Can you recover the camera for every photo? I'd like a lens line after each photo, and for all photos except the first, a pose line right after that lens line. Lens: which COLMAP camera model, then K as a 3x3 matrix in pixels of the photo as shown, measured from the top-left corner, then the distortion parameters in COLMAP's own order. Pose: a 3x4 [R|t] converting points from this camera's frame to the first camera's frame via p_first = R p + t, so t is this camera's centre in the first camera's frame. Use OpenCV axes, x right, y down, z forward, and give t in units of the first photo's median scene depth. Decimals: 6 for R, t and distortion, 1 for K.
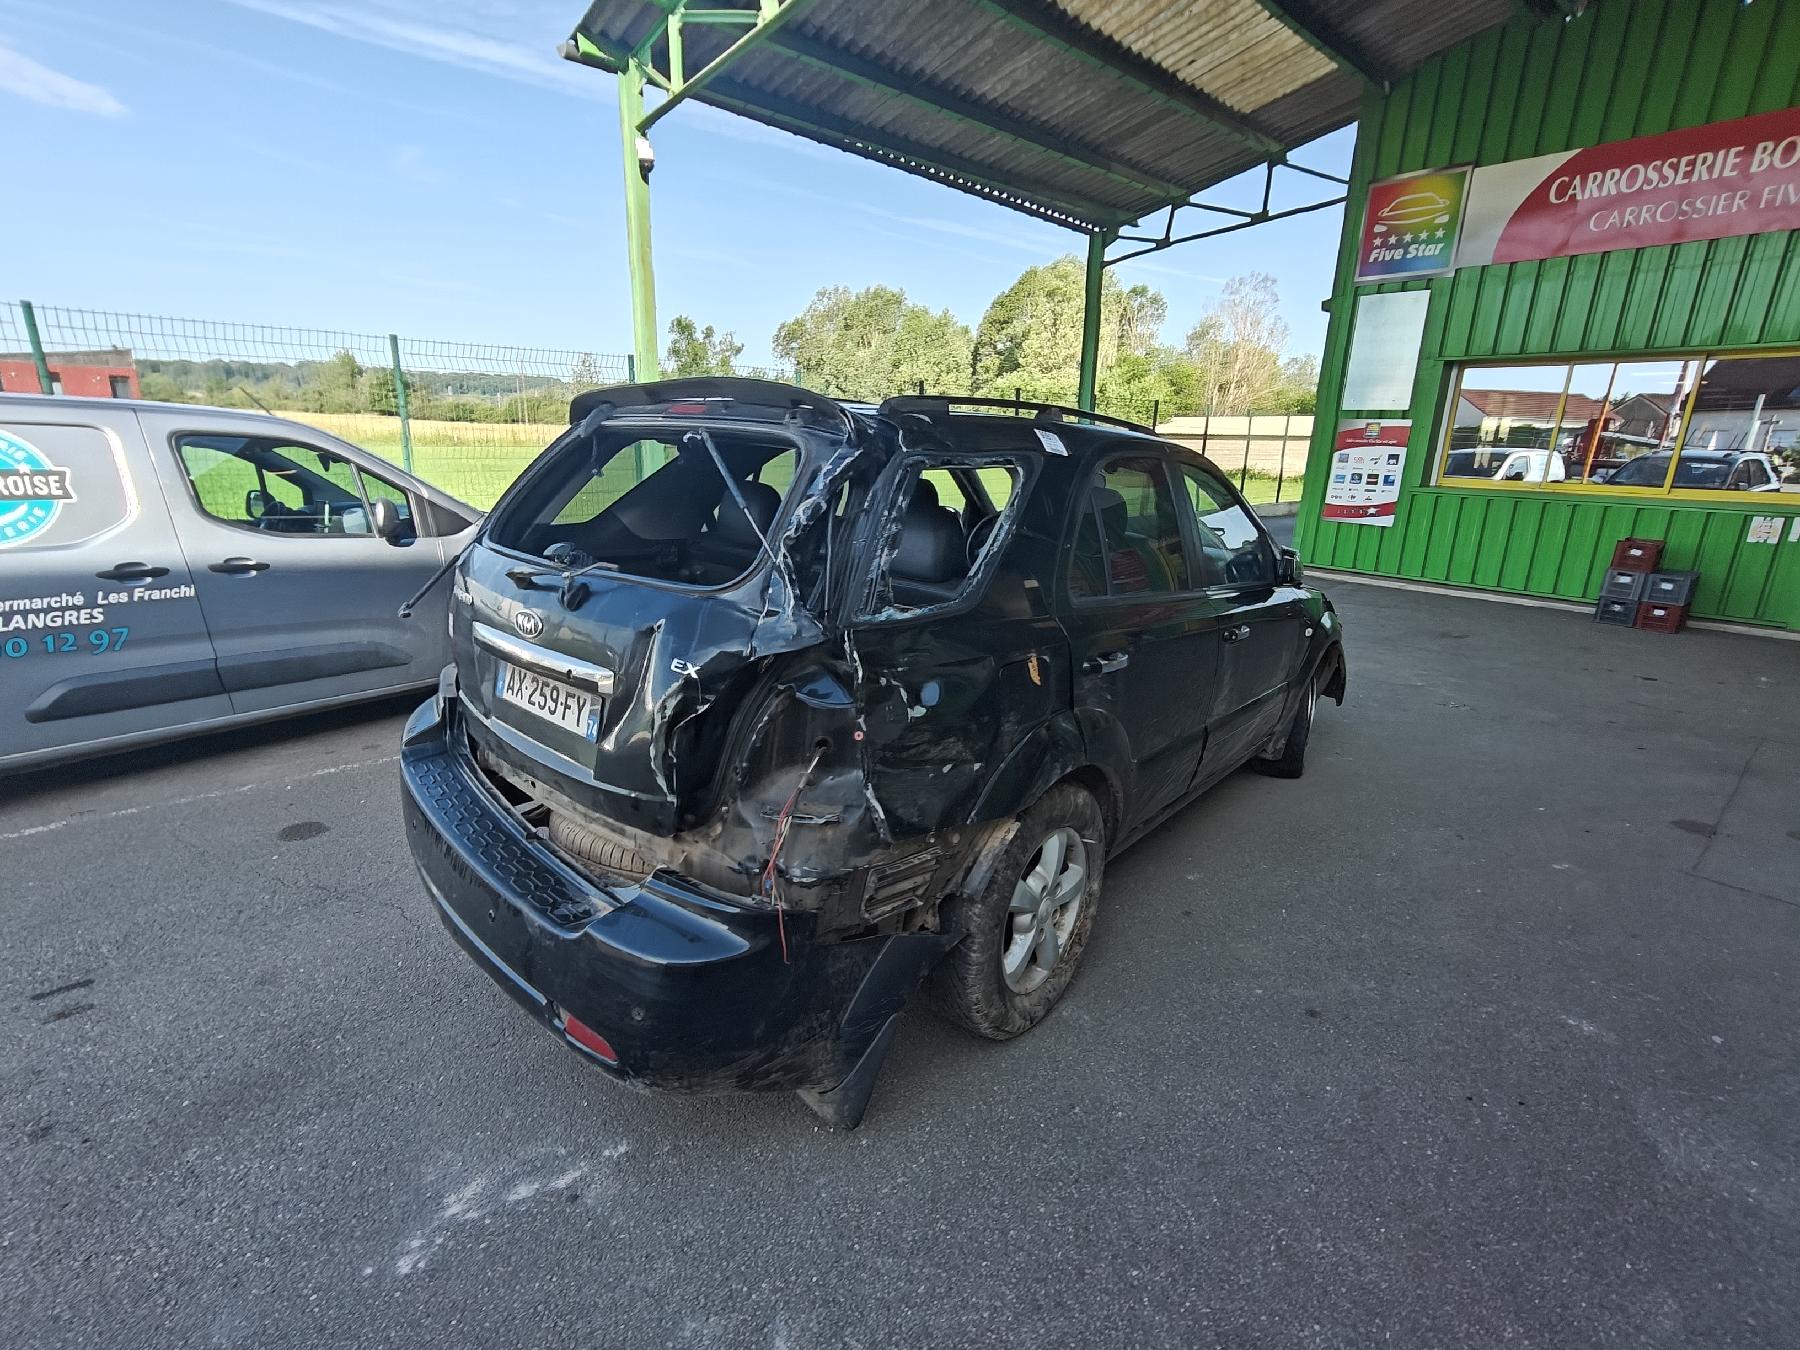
lens RADIAL K [[897.3, 0, 889.5], [0, 897.3, 679.9], [0, 0, 1]] dist [-0.003353, 0.013570]
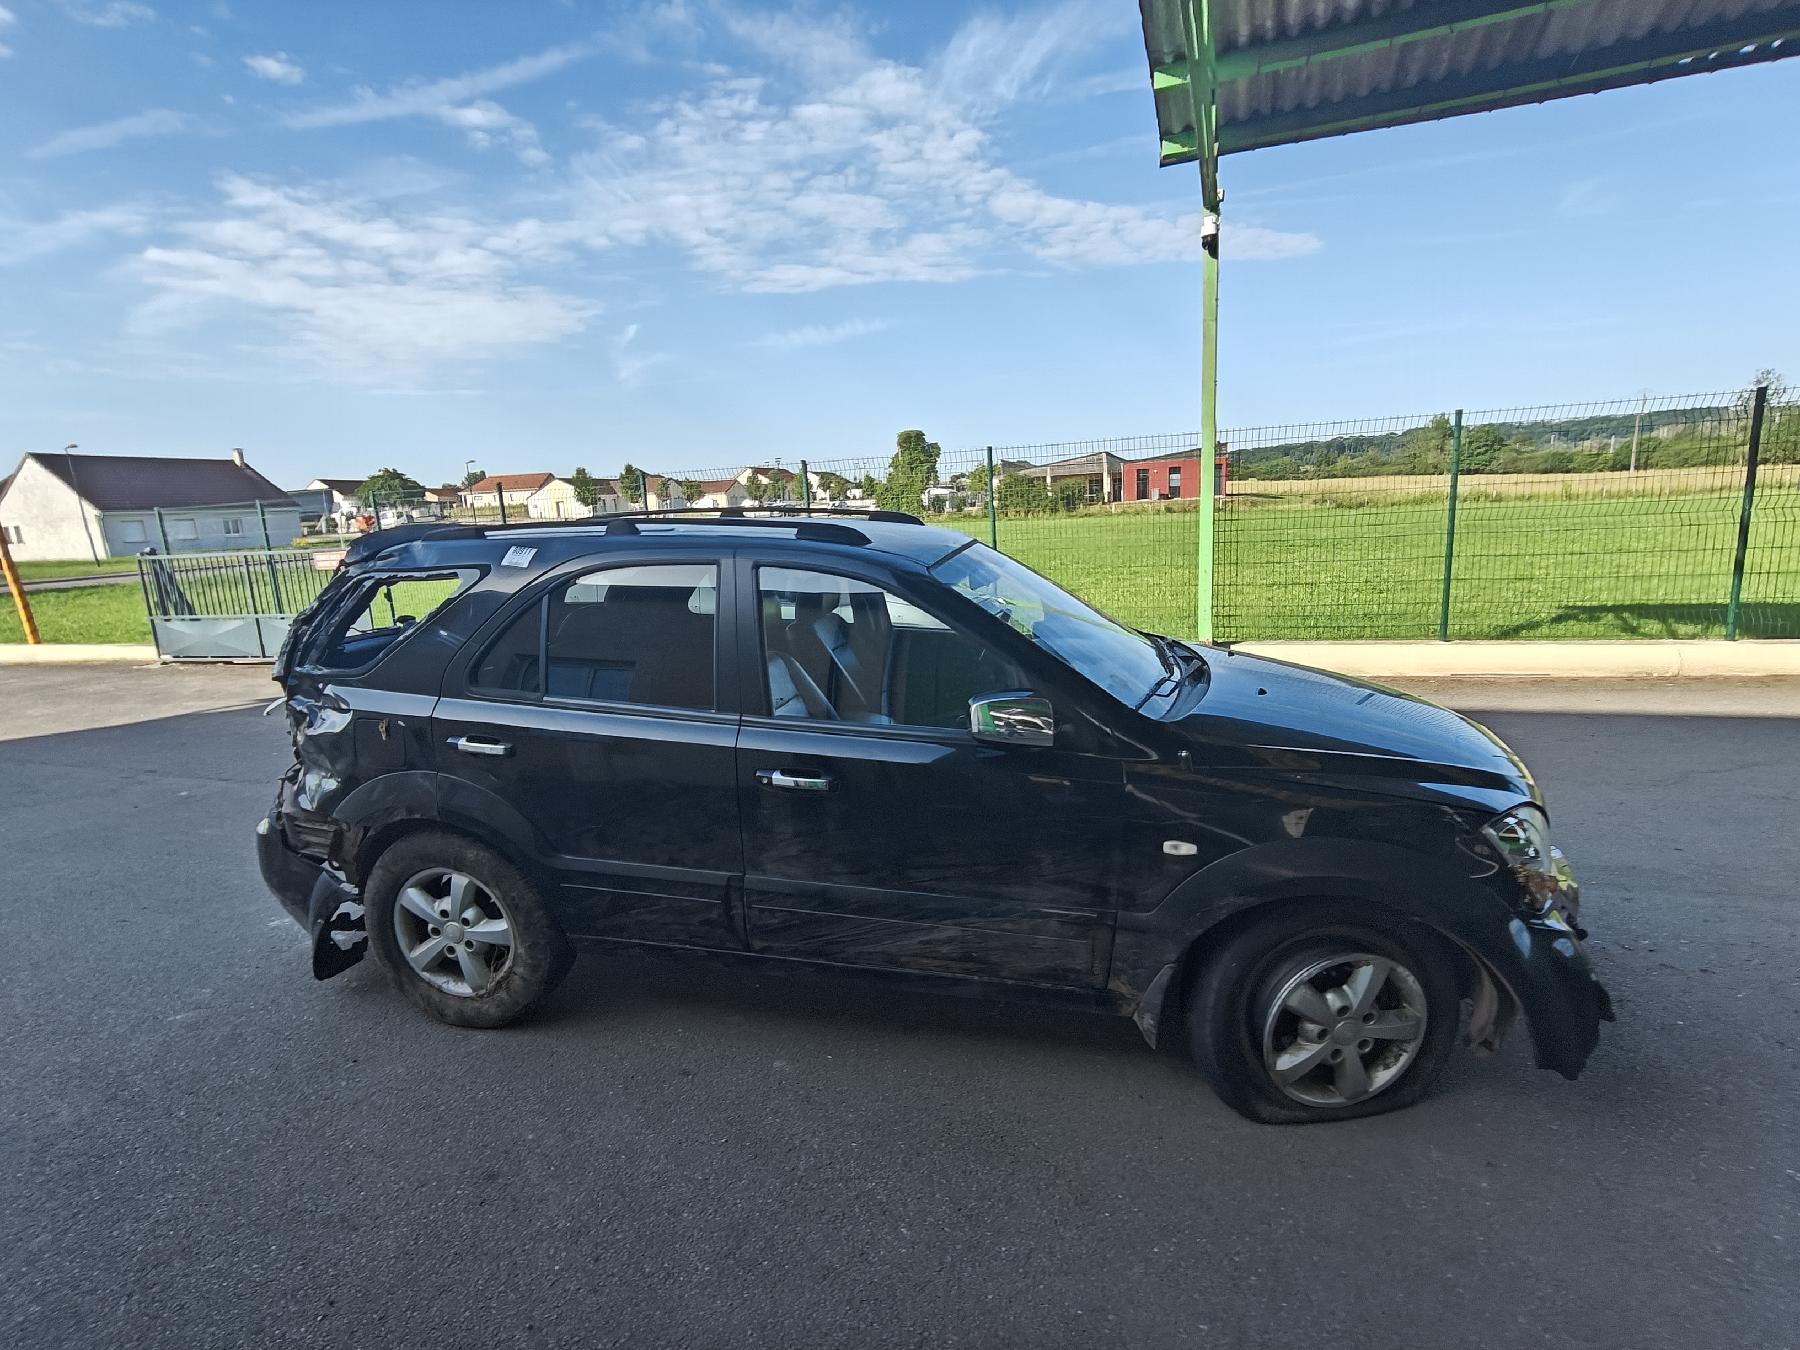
lens RADIAL K [[897.3, 0, 898.4], [0, 897.3, 677.1], [0, 0, 1]] dist [-0.003353, 0.013570]
pose [[0.418061, 0.125858, -0.899658, 0.087940], [-0.182367, 0.981822, 0.052609, -0.015580], [0.889926, 0.142074, 0.433414, 0.056403]]
